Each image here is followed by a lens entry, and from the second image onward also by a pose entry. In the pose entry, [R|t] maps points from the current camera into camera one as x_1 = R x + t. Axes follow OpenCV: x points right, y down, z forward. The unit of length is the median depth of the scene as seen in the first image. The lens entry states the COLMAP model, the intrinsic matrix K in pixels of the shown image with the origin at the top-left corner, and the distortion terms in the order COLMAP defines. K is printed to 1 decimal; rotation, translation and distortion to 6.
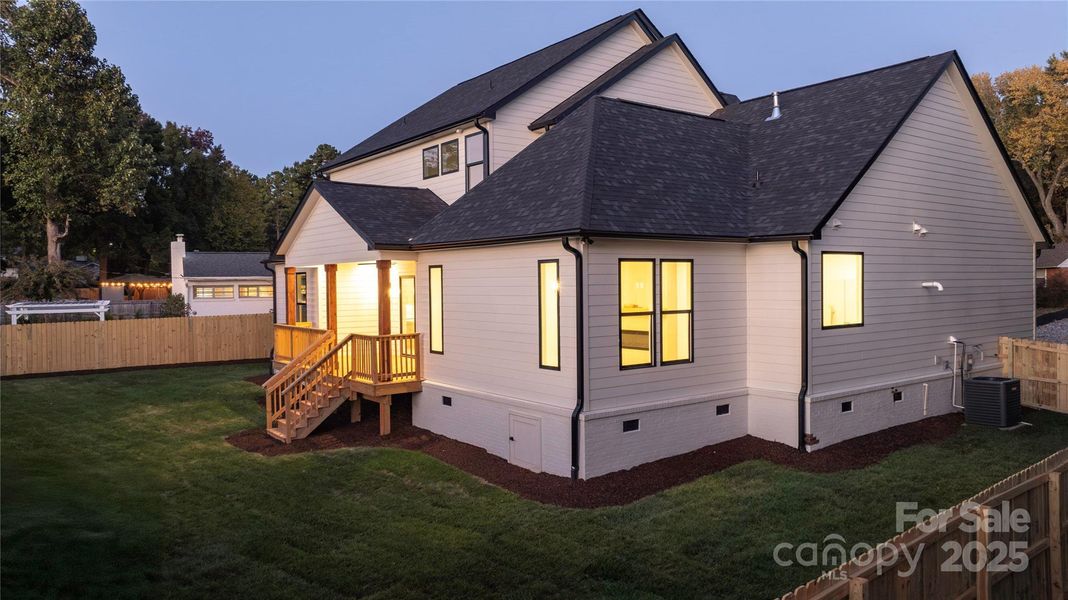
lens RADIAL K [[749.8, 0, 534.0], [0, 749.8, 300.0], [0, 0, 1]] dist [0.000631, -0.084182]
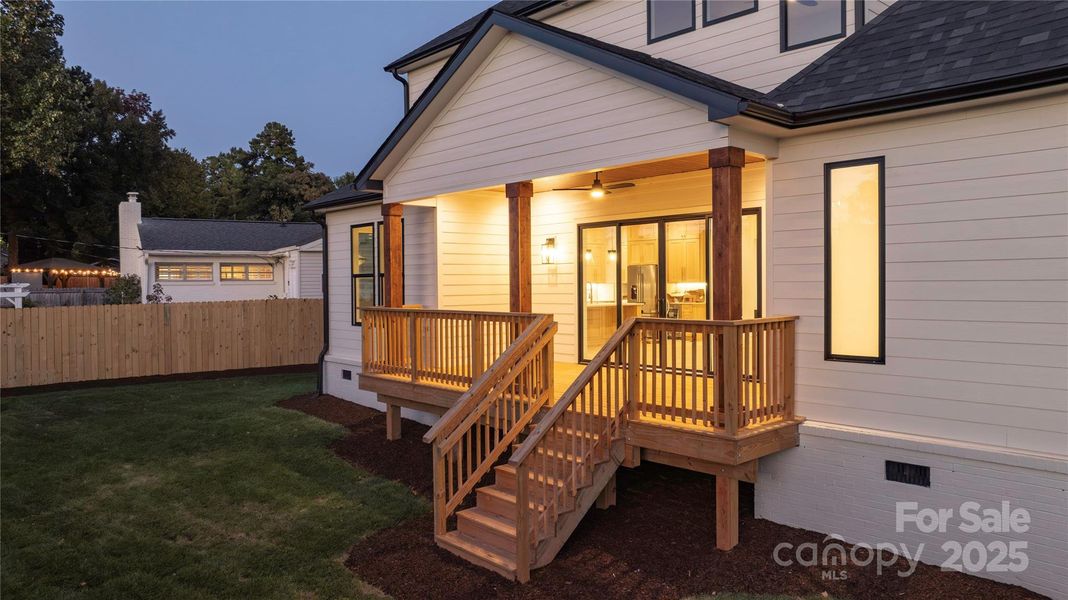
lens RADIAL K [[757.2, 0, 534.0], [0, 757.2, 300.0], [0, 0, 1]] dist [-0.052217, 0.049949]
pose [[0.996139, 0.000760, 0.087784, -0.169803], [-0.000692, 0.999999, -0.000806, 0.016962], [-0.087784, 0.000742, 0.996139, 0.276776]]
